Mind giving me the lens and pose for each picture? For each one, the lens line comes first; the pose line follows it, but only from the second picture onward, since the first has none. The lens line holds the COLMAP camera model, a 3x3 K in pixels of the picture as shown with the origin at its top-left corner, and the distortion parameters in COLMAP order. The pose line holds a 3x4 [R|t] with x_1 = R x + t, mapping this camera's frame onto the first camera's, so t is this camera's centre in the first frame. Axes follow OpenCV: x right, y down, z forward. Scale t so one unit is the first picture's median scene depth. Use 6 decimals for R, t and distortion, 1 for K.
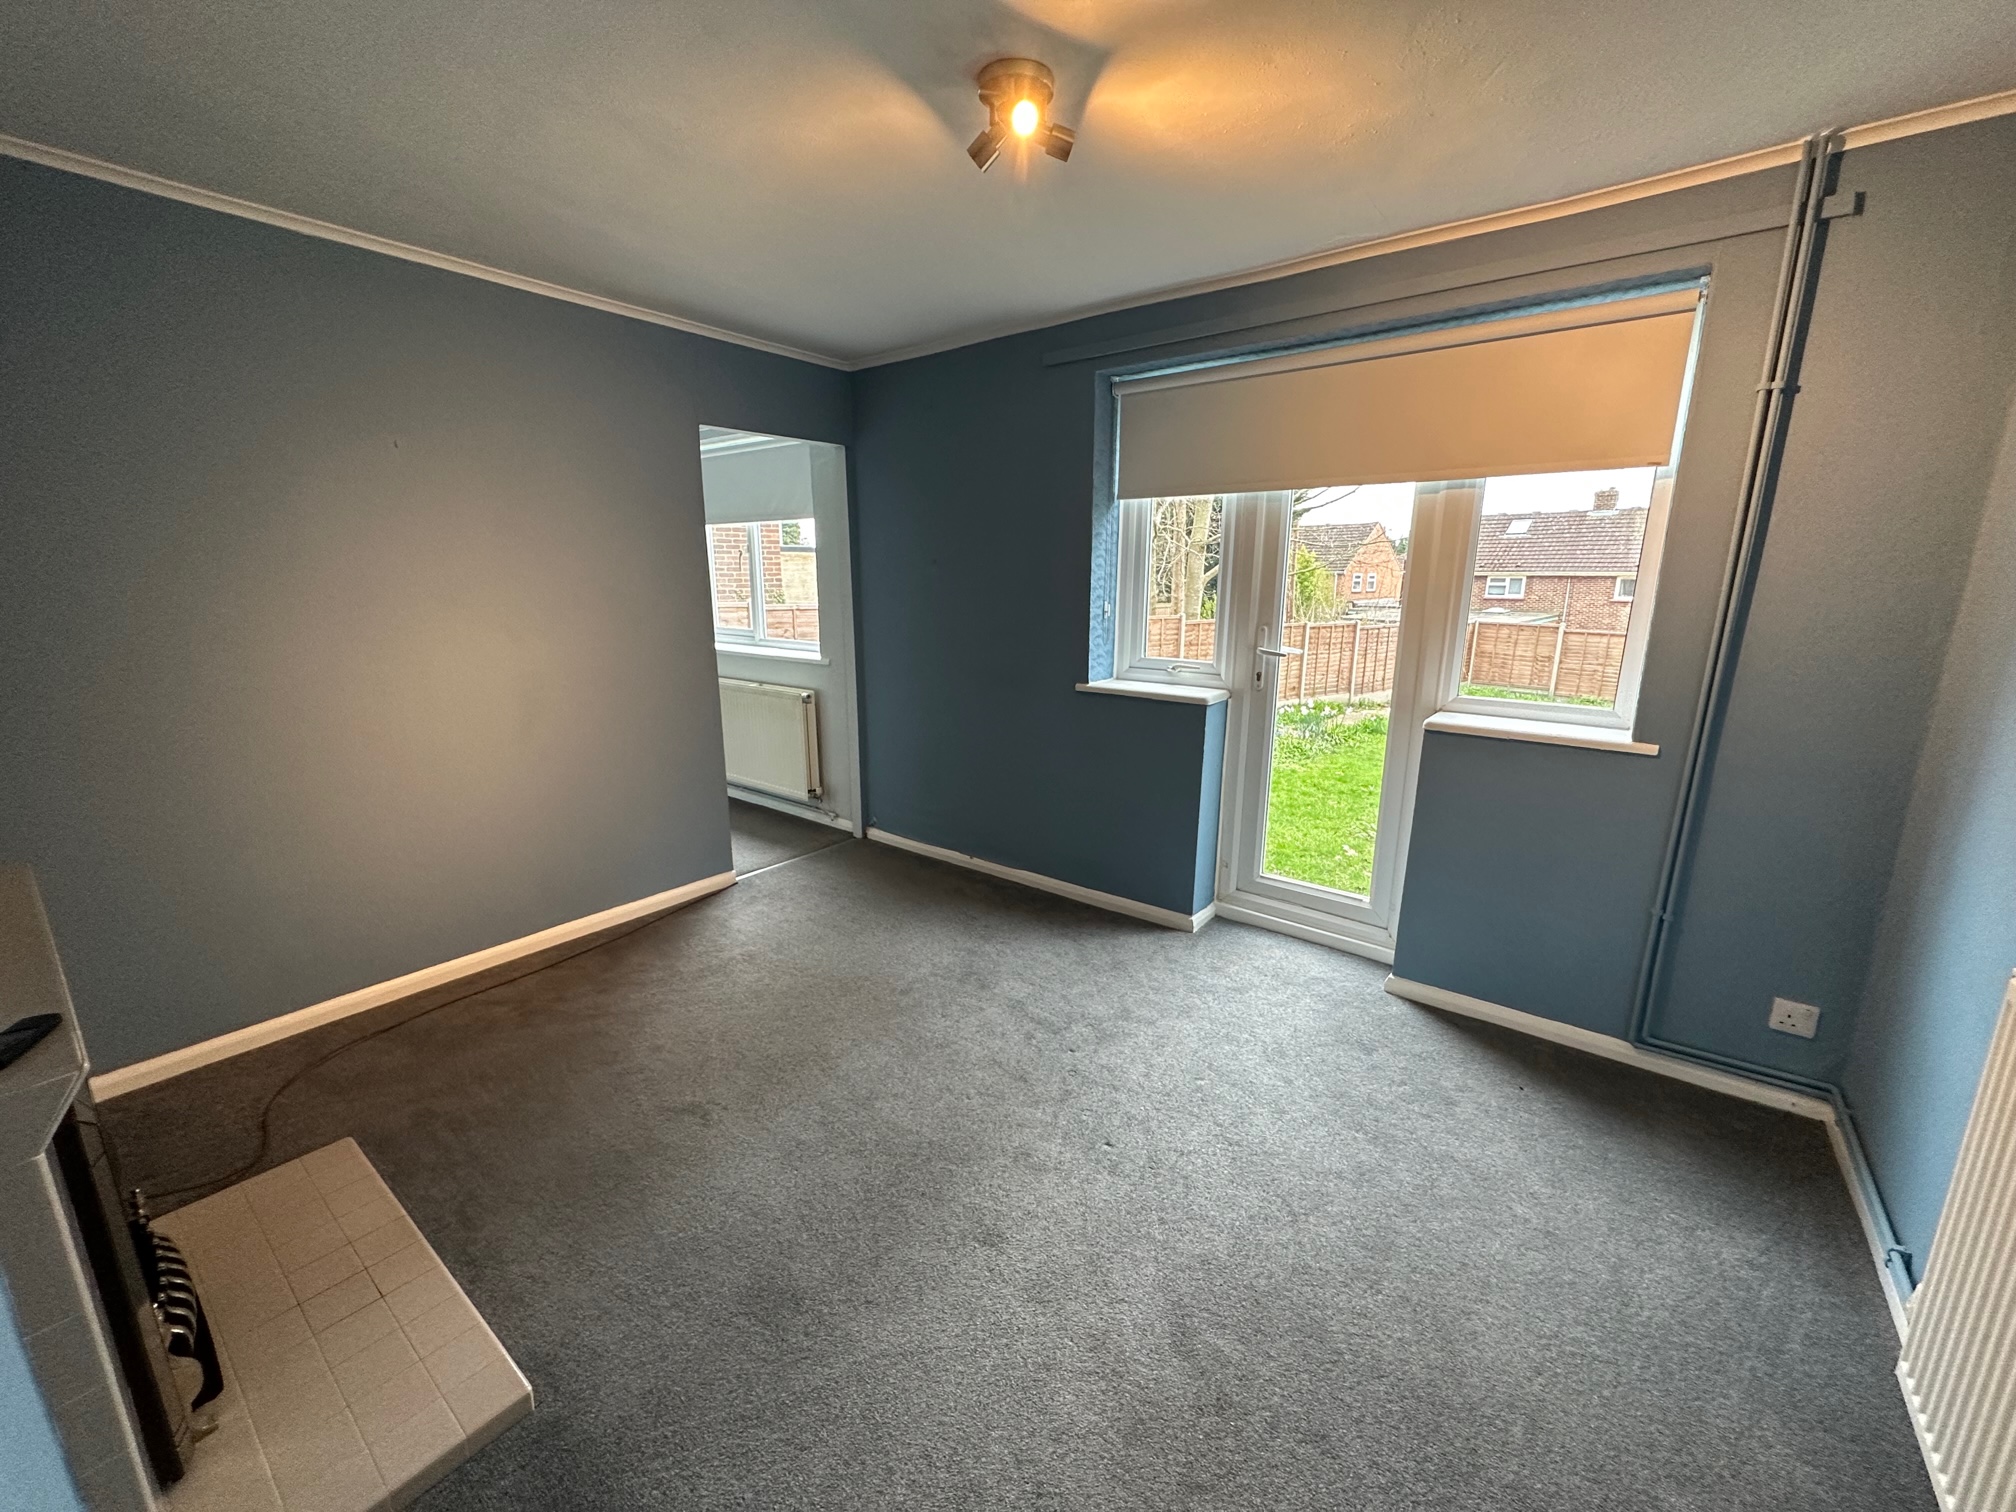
lens RADIAL K [[809.5, 0, 1007.2], [0, 809.5, 750.6], [0, 0, 1]] dist [-0.001715, -0.000085]
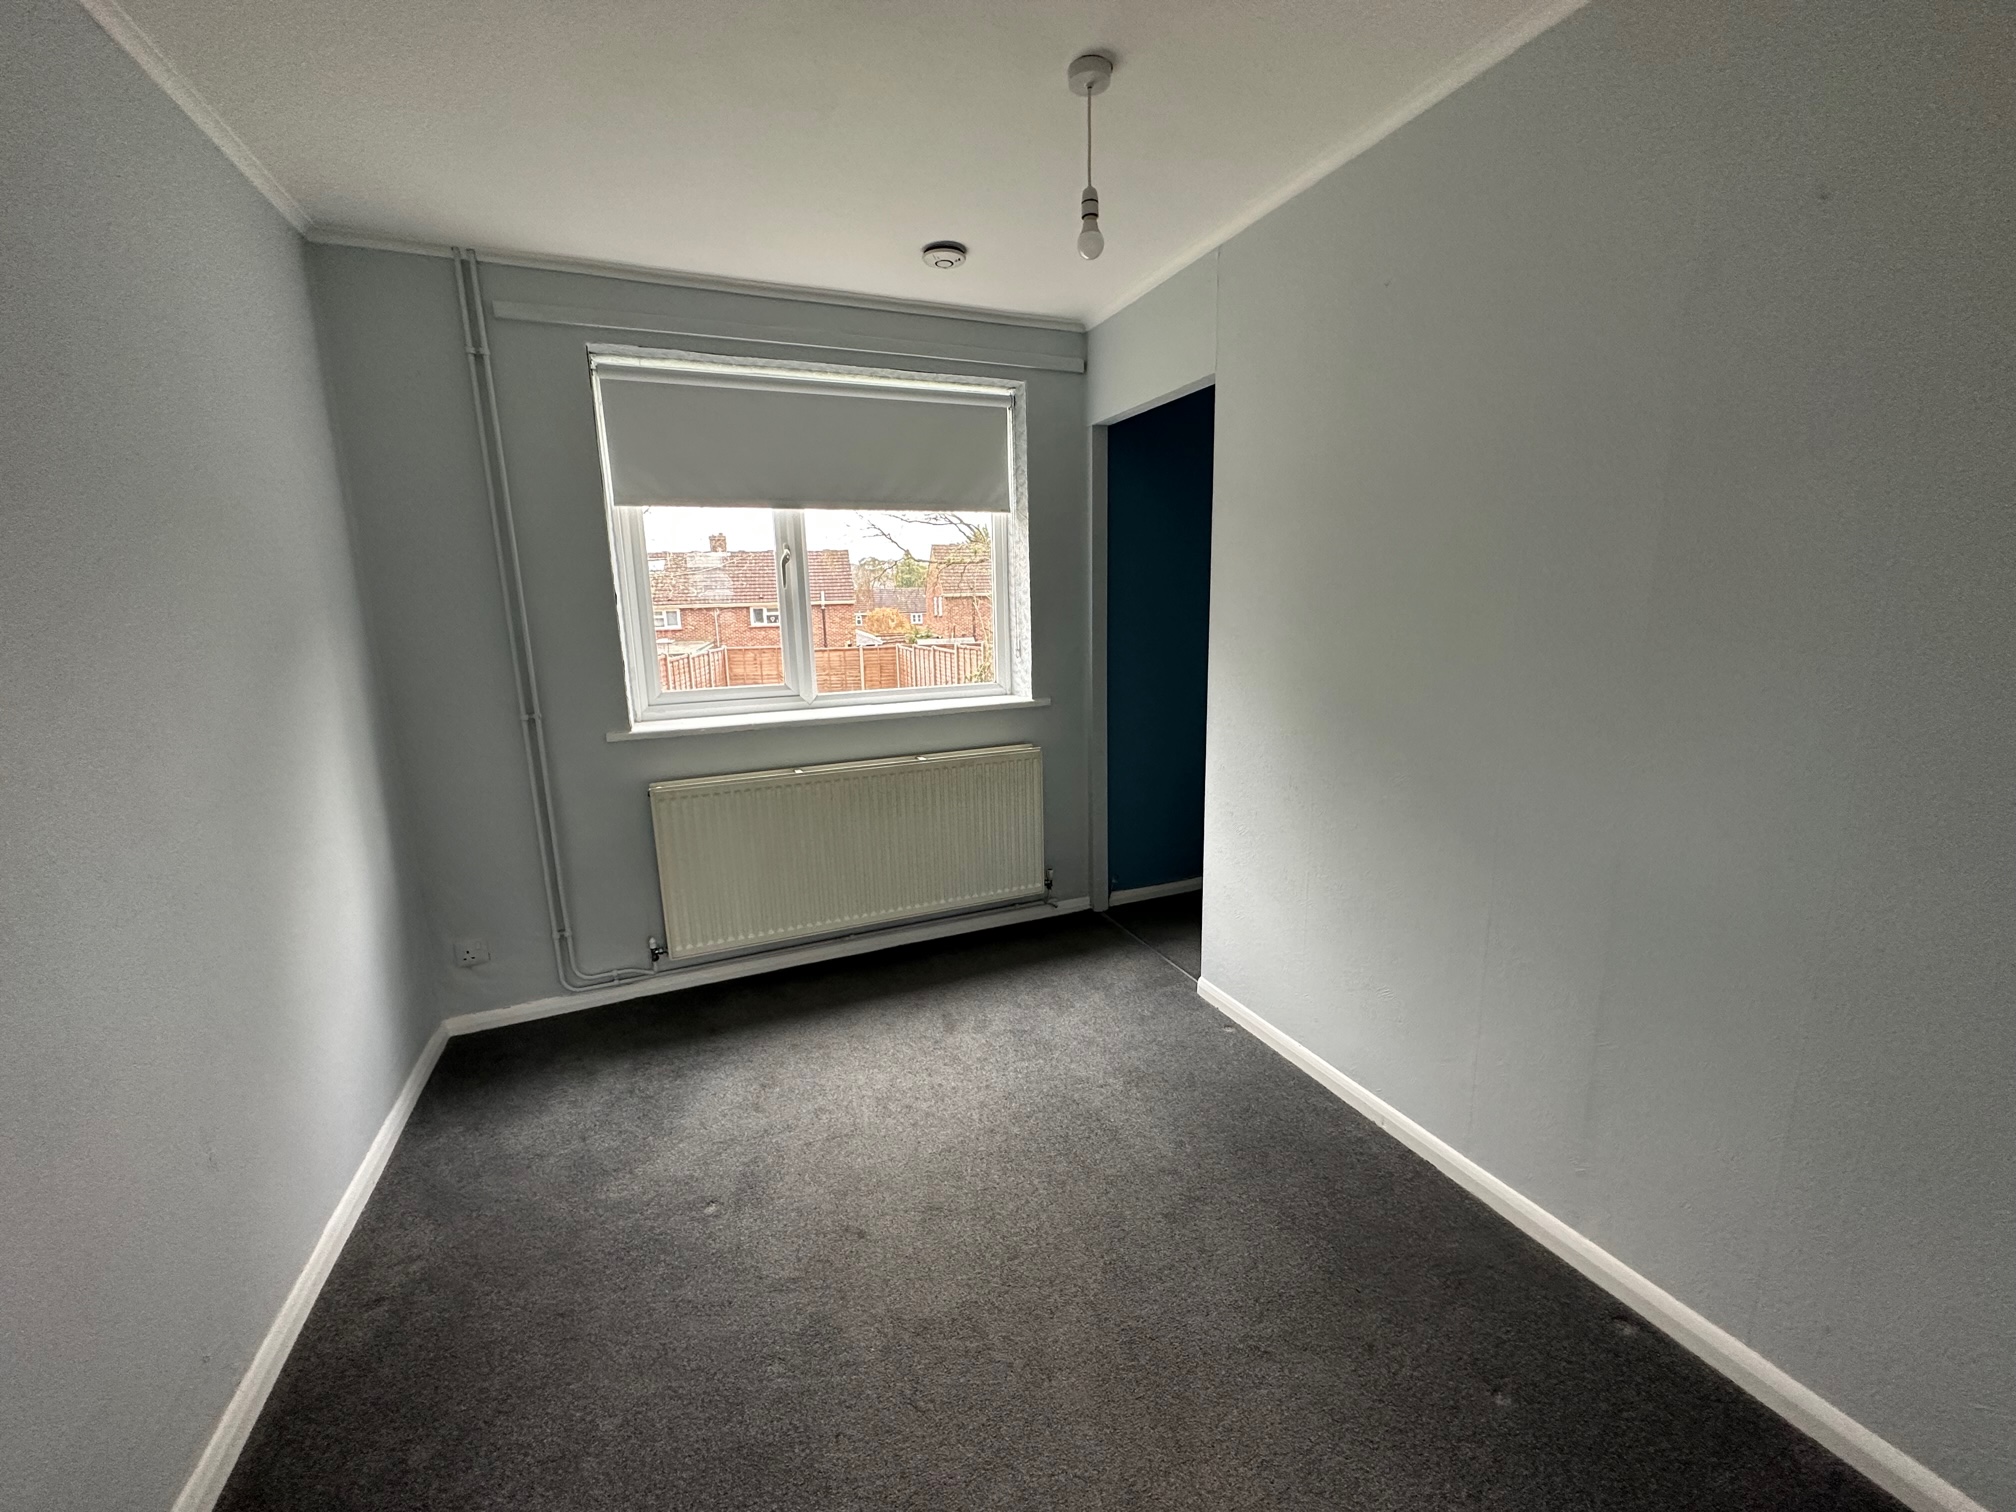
lens RADIAL K [[809.5, 0, 1008.5], [0, 809.5, 754.0], [0, 0, 1]] dist [-0.001715, -0.000085]
pose [[0.485776, -0.181064, 0.855124, -0.125986], [0.216654, 0.972723, 0.082888, -0.018692], [-0.846807, 0.145001, 0.511754, 0.090854]]
